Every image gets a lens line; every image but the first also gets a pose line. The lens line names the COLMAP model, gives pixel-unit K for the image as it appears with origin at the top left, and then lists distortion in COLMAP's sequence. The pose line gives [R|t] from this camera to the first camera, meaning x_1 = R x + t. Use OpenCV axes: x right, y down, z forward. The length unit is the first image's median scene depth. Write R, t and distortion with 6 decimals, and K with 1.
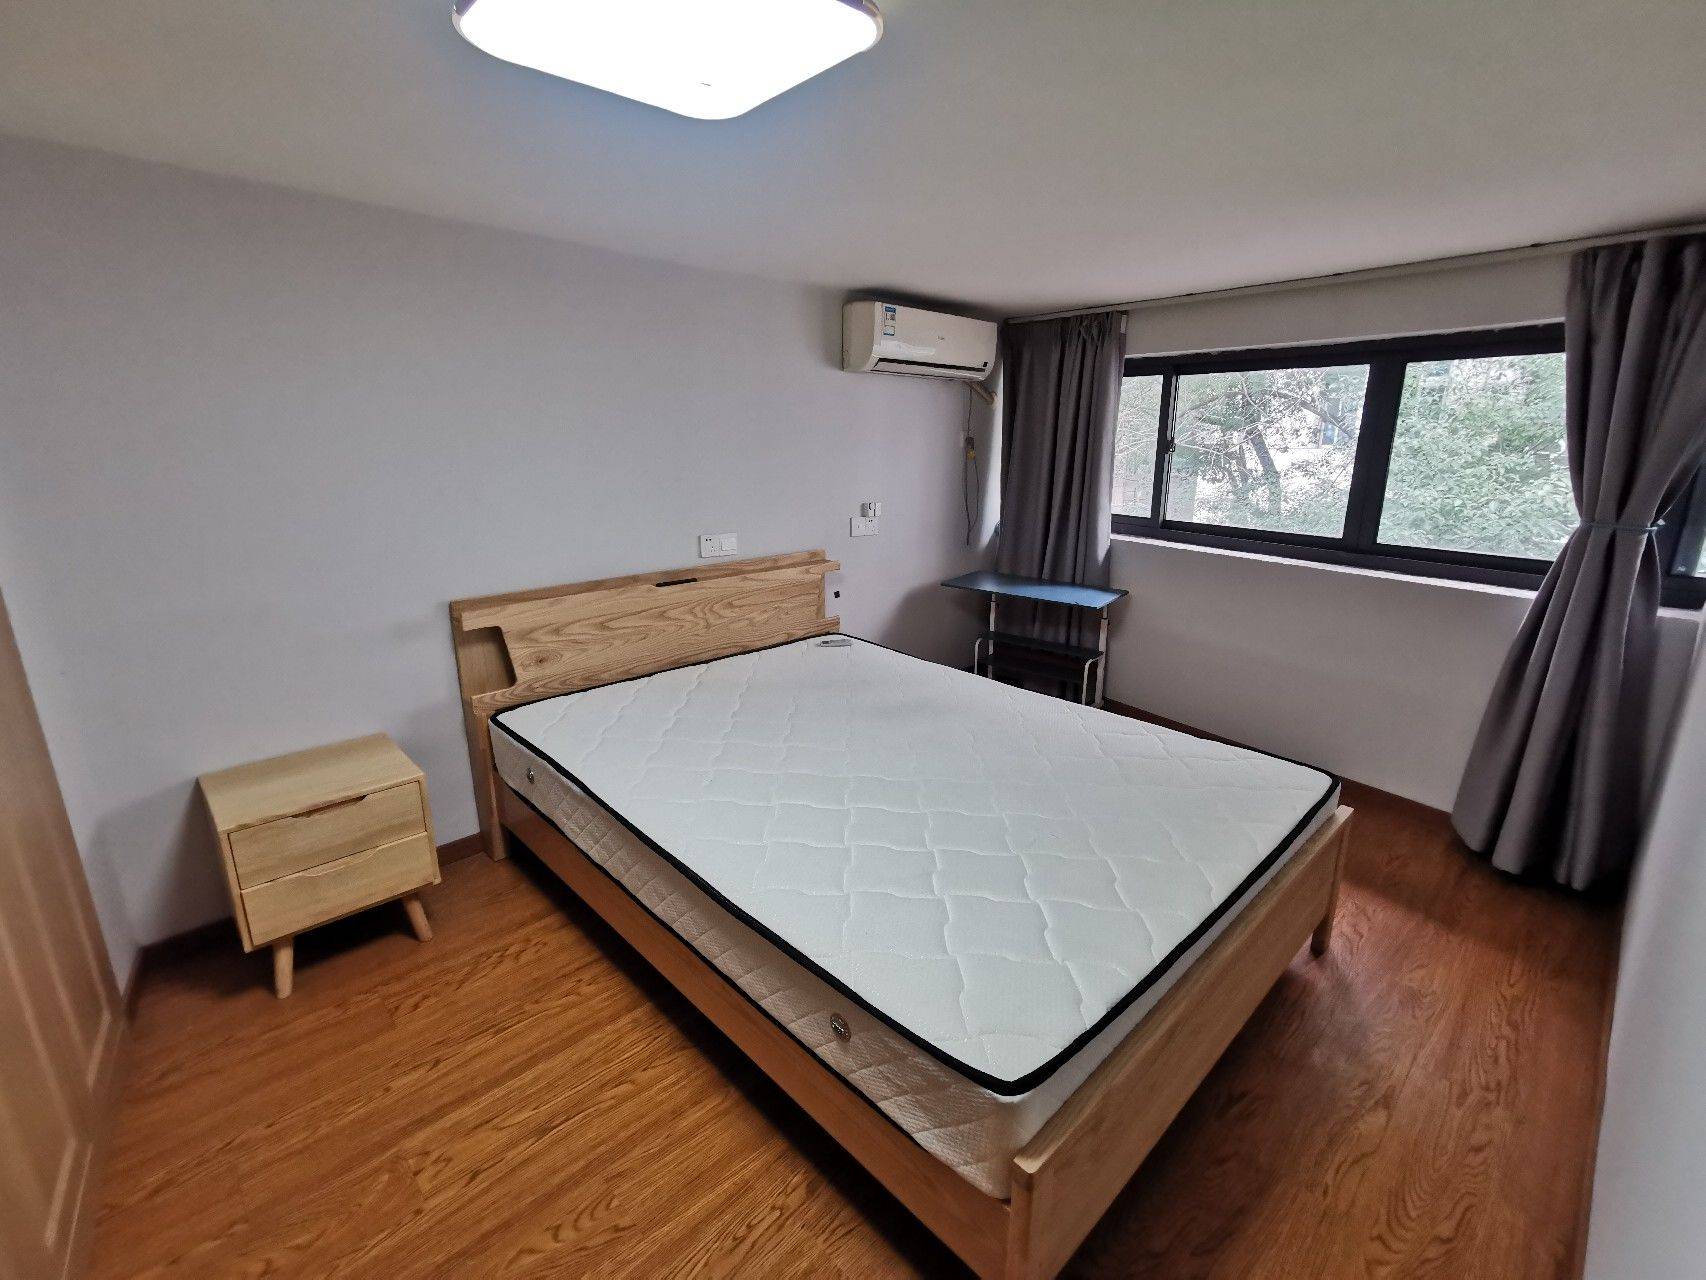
lens RADIAL K [[781.4, 0, 853.3], [0, 781.4, 634.3], [0, 0, 1]] dist [-0.001847, 0.007150]
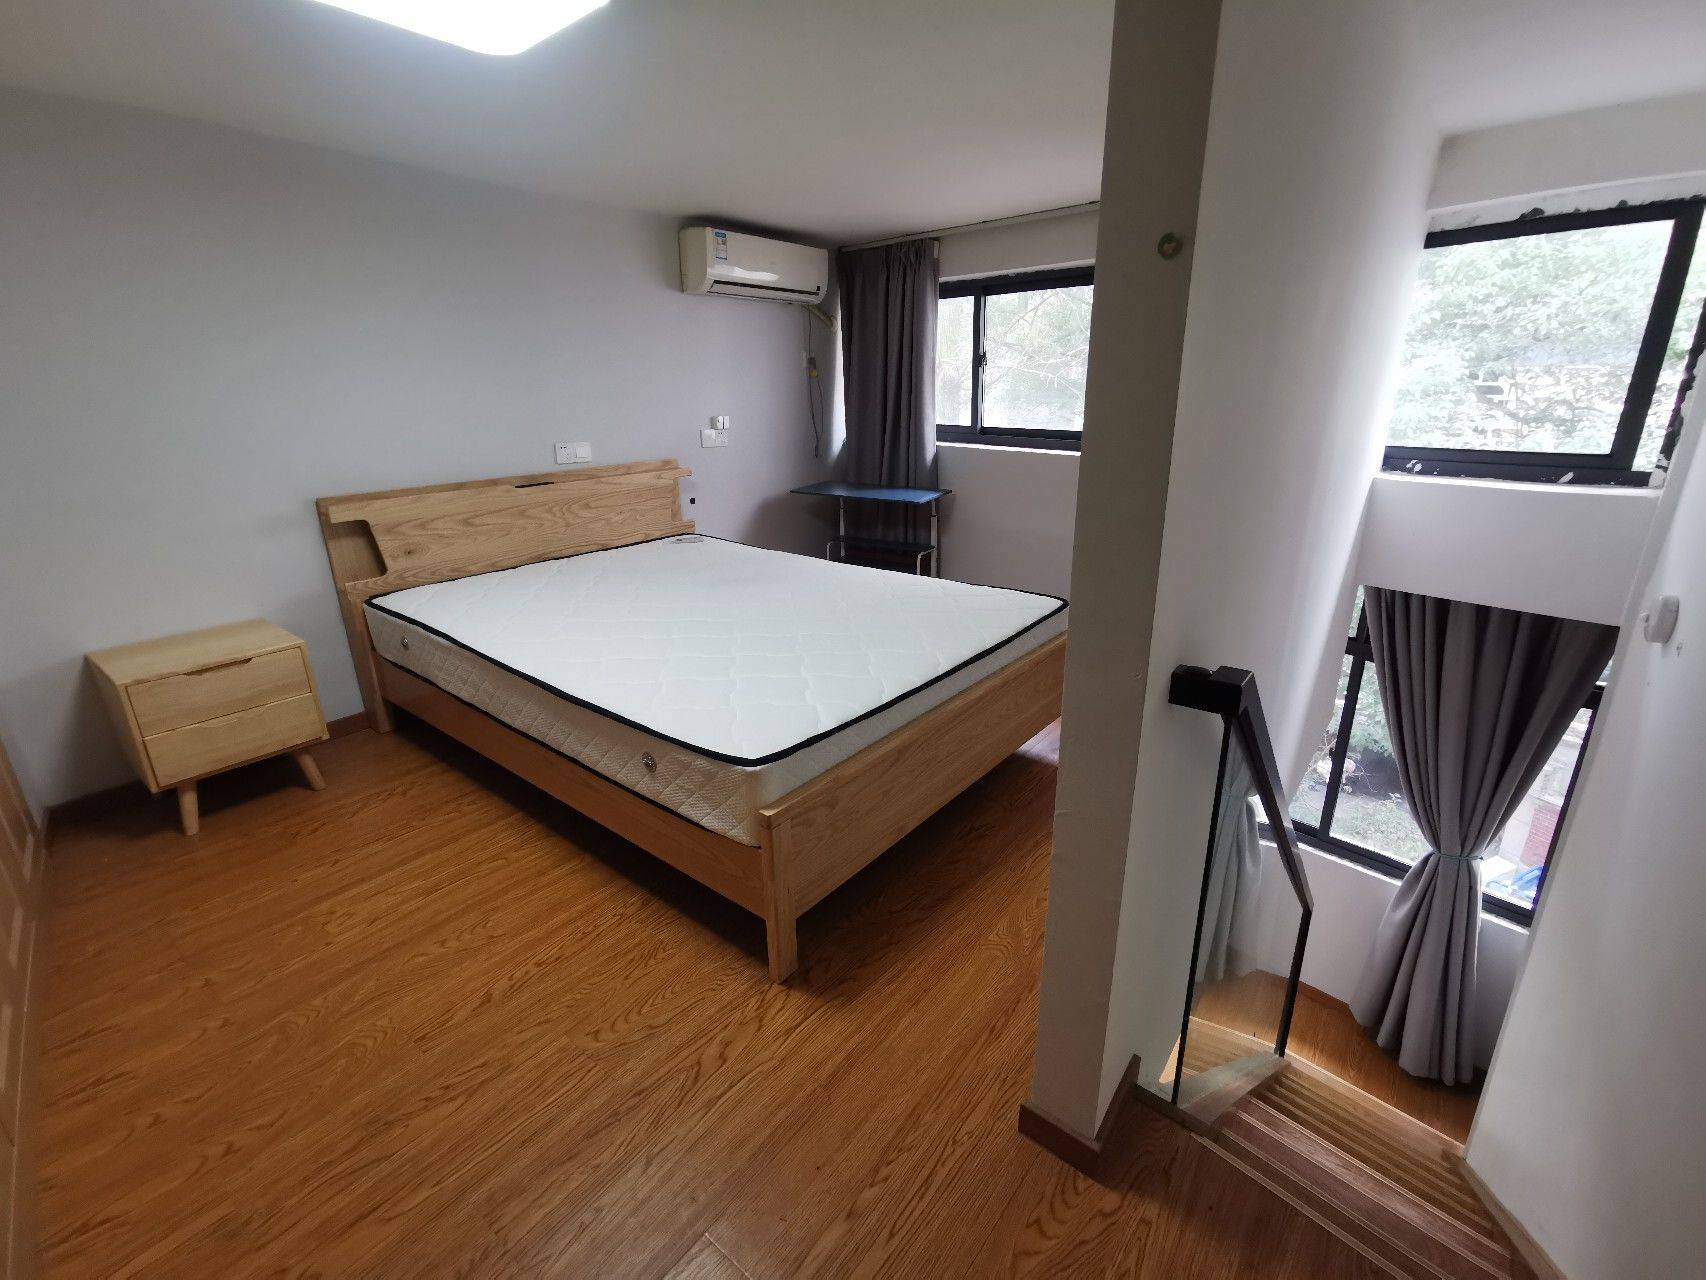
lens RADIAL K [[781.4, 0, 853.3], [0, 781.4, 634.3], [0, 0, 1]] dist [-0.001847, 0.007150]
pose [[0.992356, -0.055383, 0.110285, 0.092548], [0.048904, 0.996963, 0.060615, 0.103710], [-0.113307, -0.054758, 0.992050, -0.171542]]
